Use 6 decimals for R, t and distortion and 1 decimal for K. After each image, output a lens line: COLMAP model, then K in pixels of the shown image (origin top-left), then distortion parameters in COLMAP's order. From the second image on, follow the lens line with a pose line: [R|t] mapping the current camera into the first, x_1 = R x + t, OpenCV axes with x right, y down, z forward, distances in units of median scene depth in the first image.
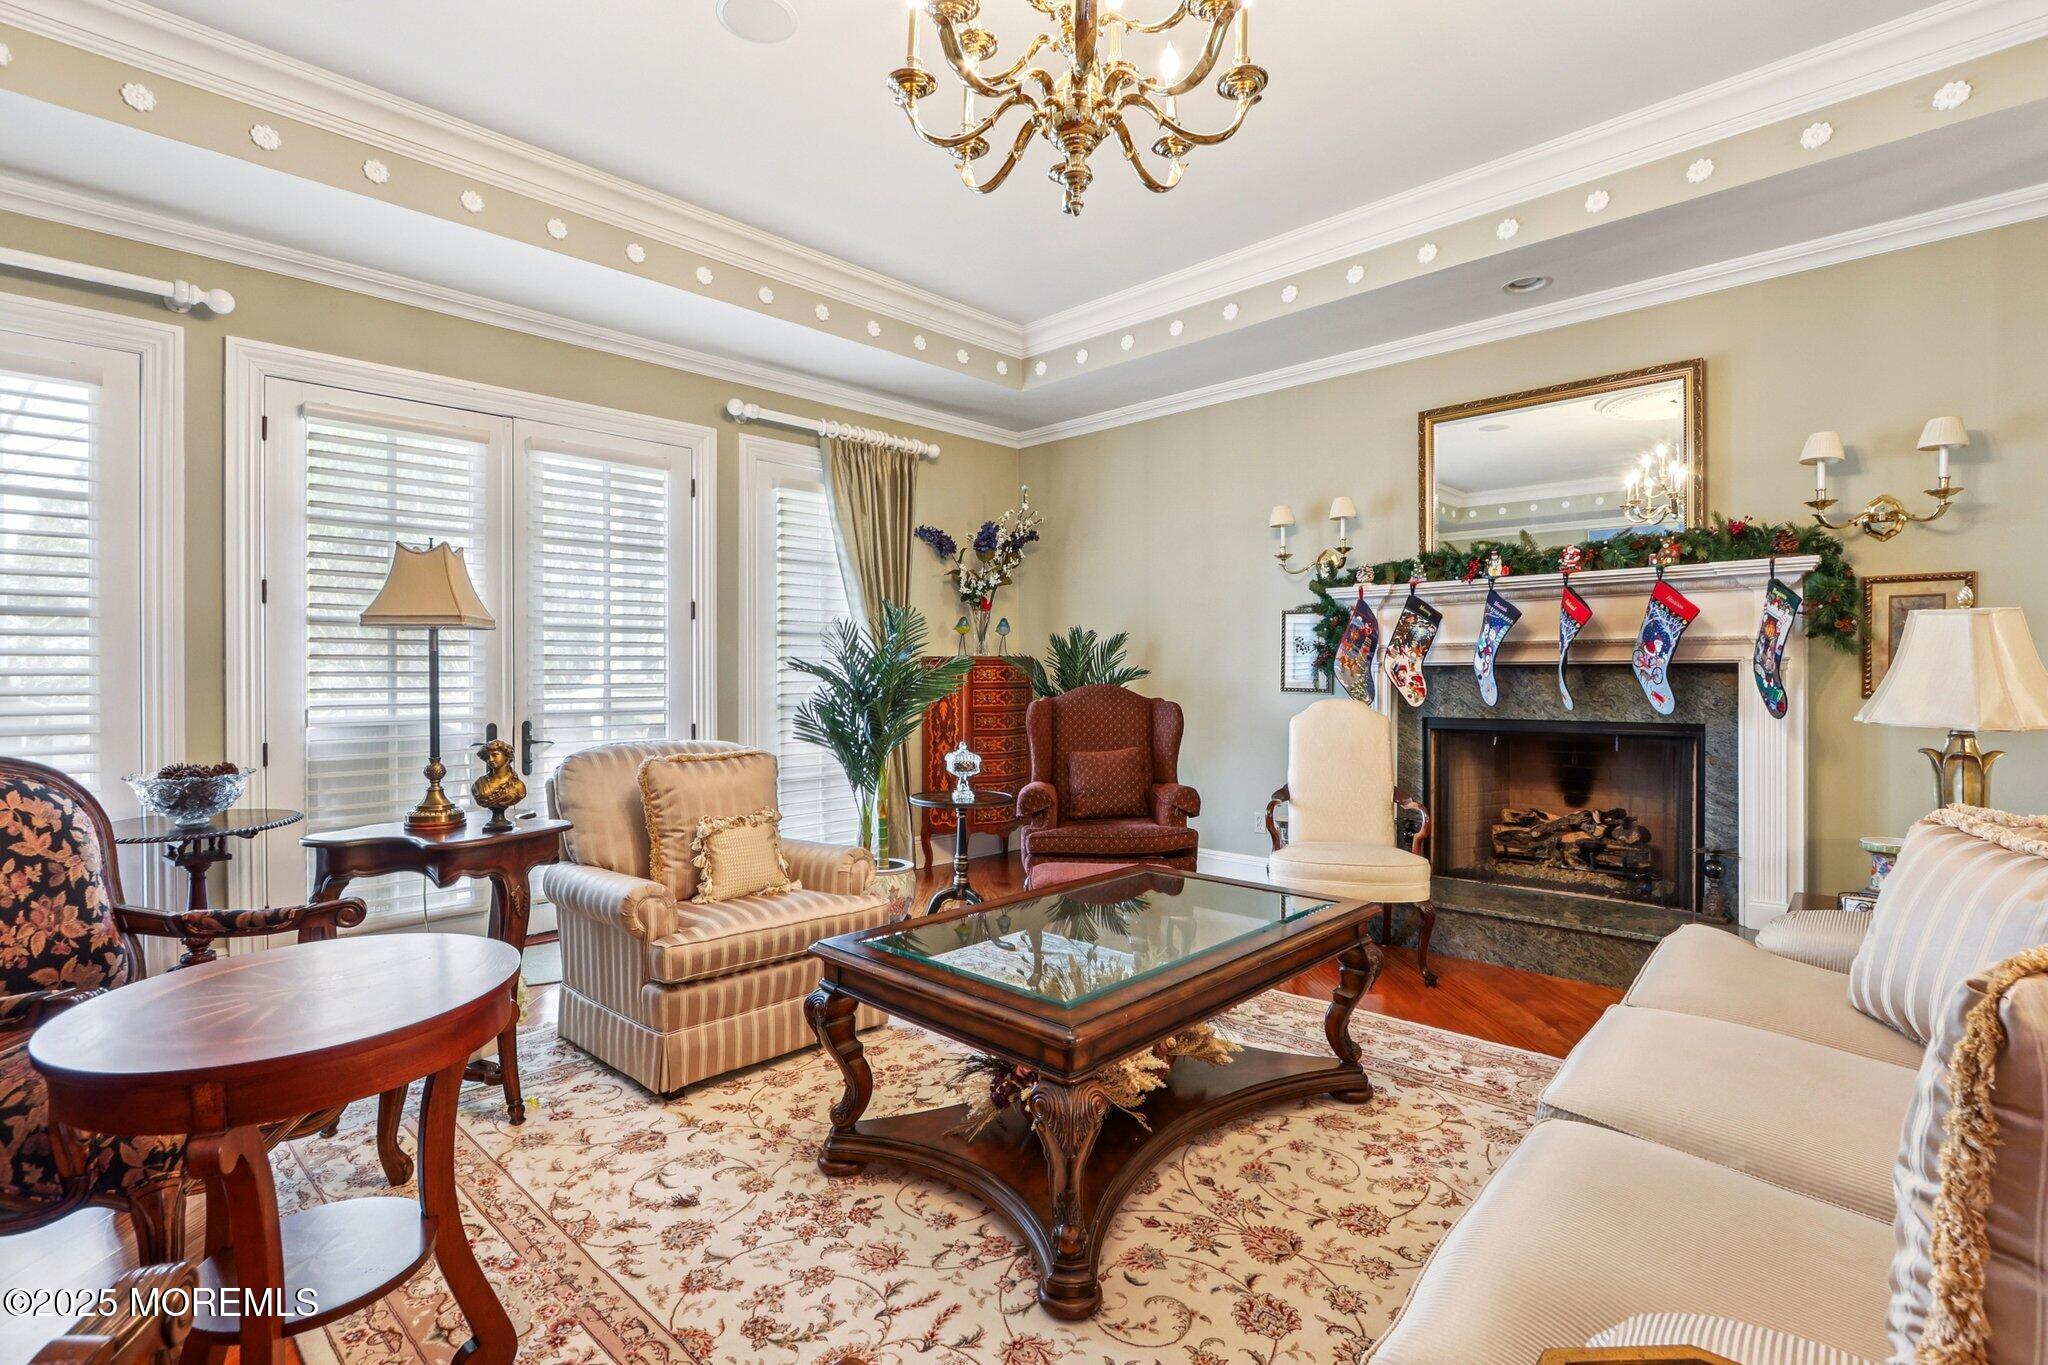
lens RADIAL K [[947.4, 0, 1007.4], [0, 947.4, 679.5], [0, 0, 1]] dist [-0.016397, 0.002343]
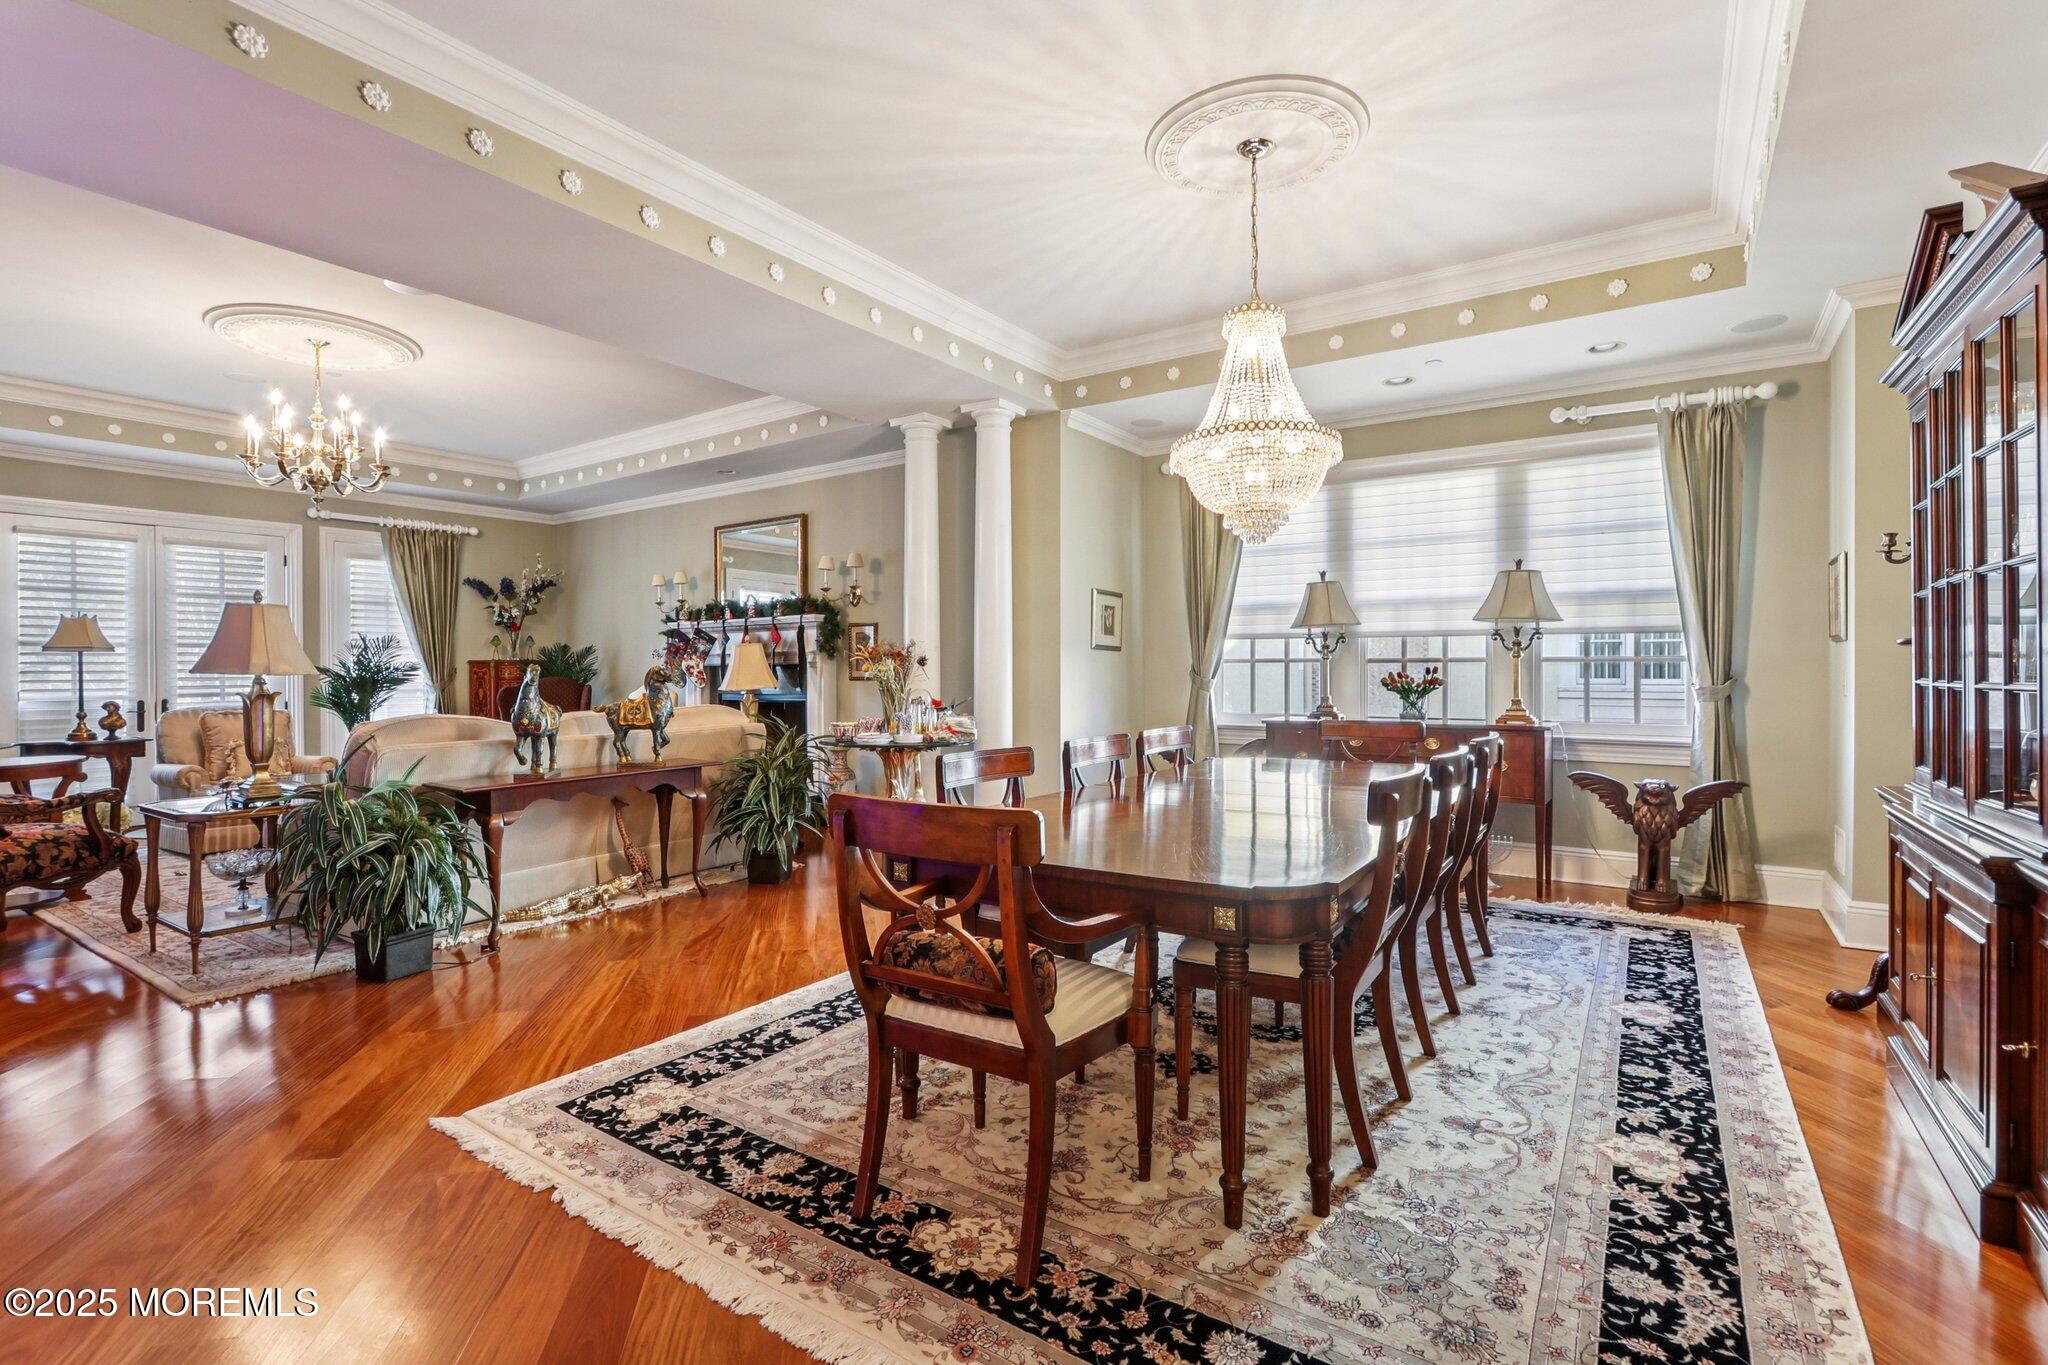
lens RADIAL K [[943.8, 0, 1008.2], [0, 943.8, 673.8], [0, 0, 1]] dist [-0.012331, 0.000293]
pose [[0.986486, -0.003906, 0.163800, 0.902234], [0.004730, 0.999978, -0.004640, 0.016470], [-0.163779, 0.005353, 0.986483, -1.160270]]
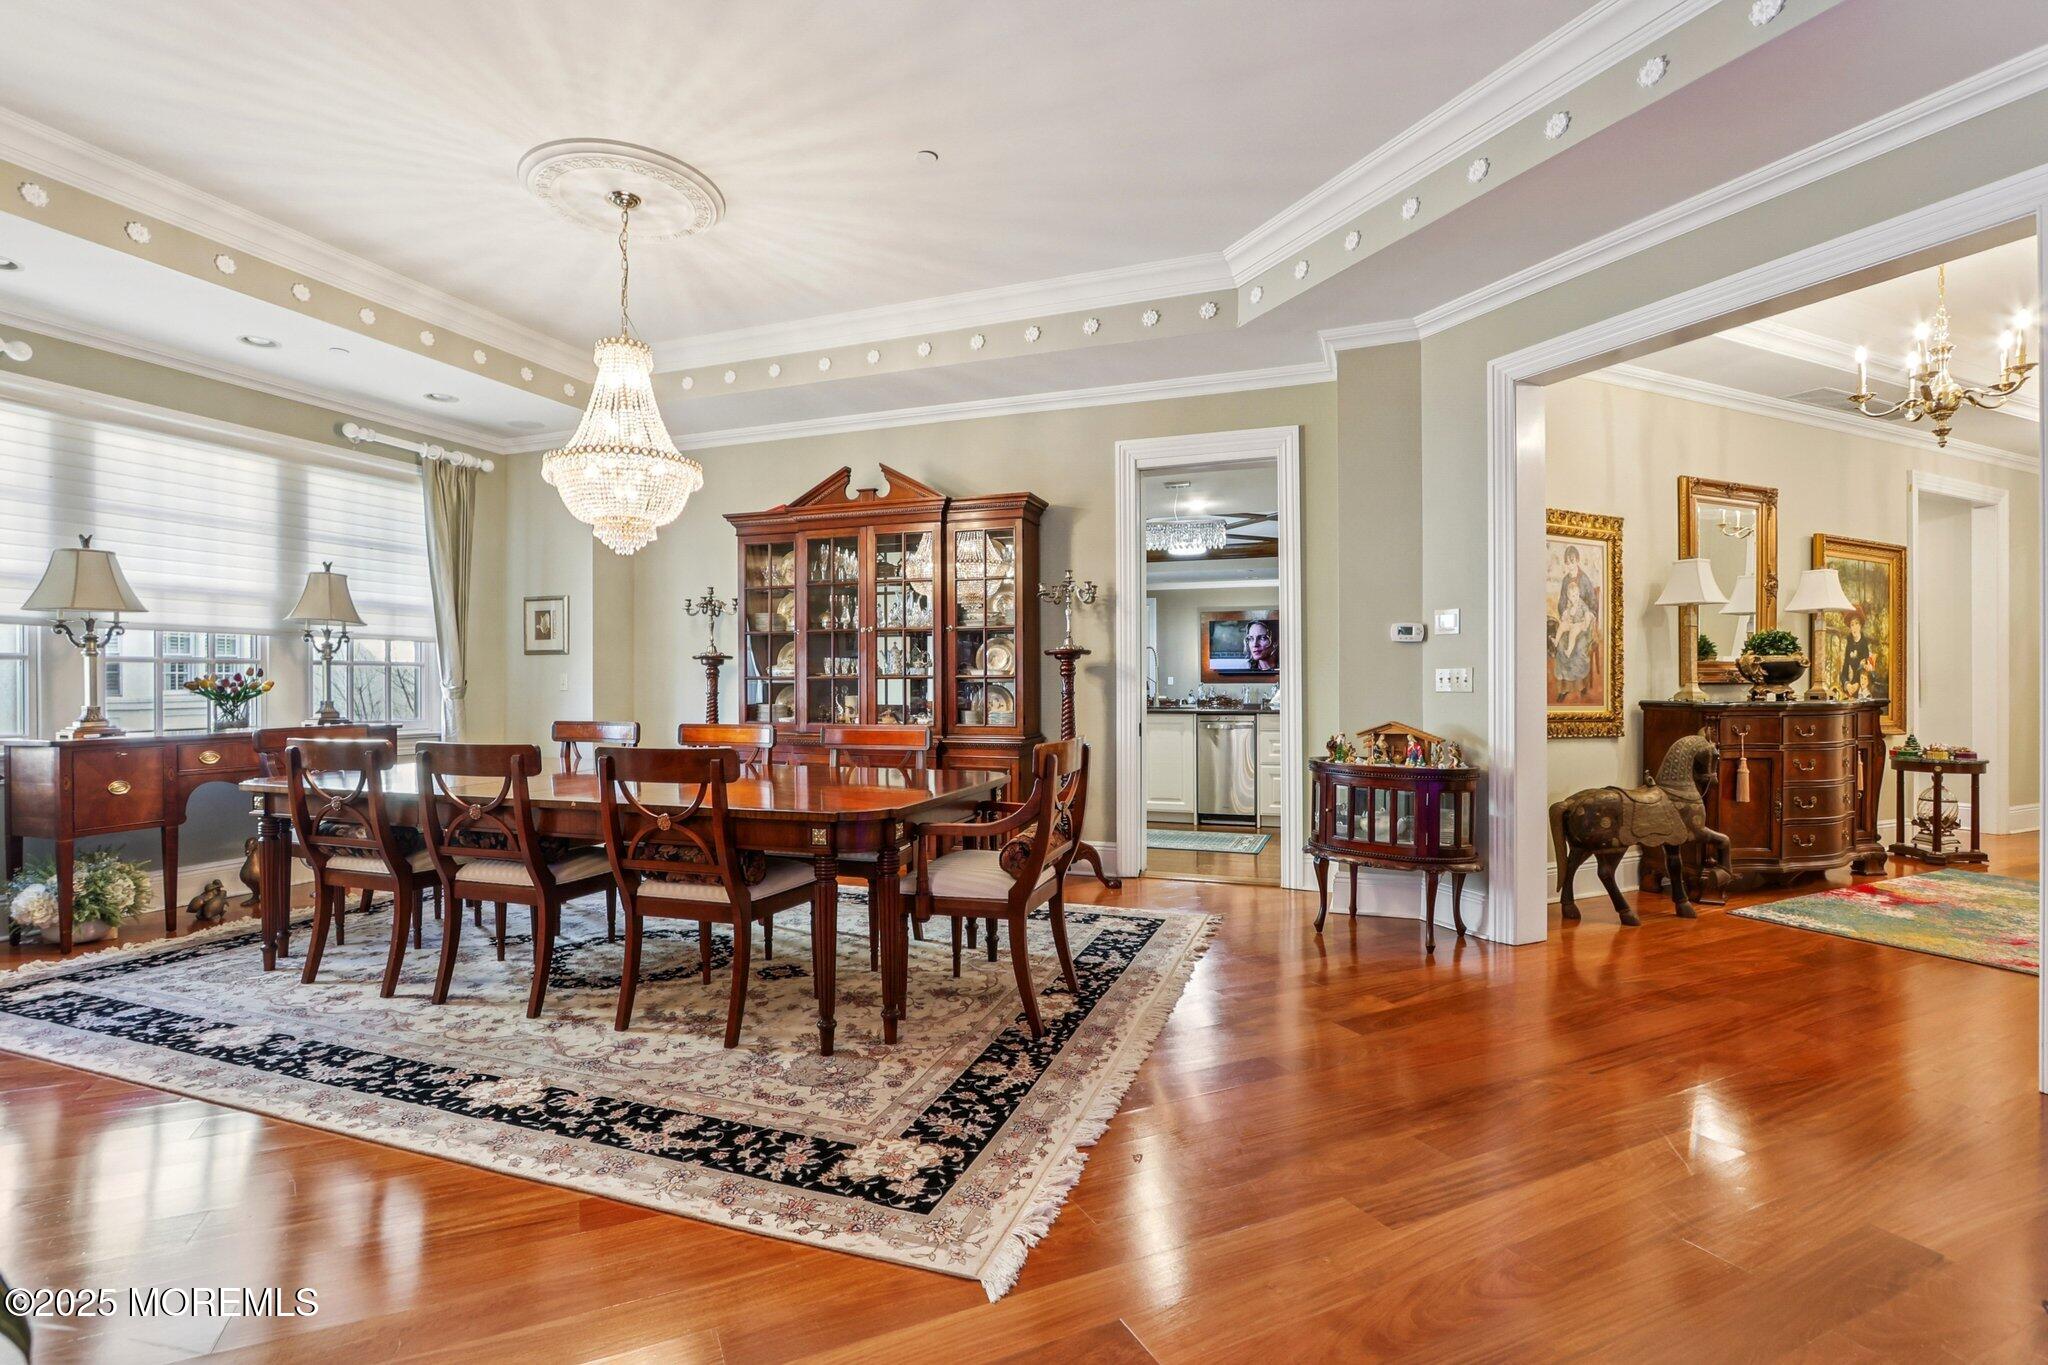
lens RADIAL K [[947.4, 0, 1007.4], [0, 947.4, 679.5], [0, 0, 1]] dist [-0.016397, 0.002343]
pose [[-0.404940, 0.002592, 0.914339, 0.135001], [0.011446, 0.999932, 0.002235, 0.027581], [-0.914271, 0.011370, -0.404943, -0.196226]]
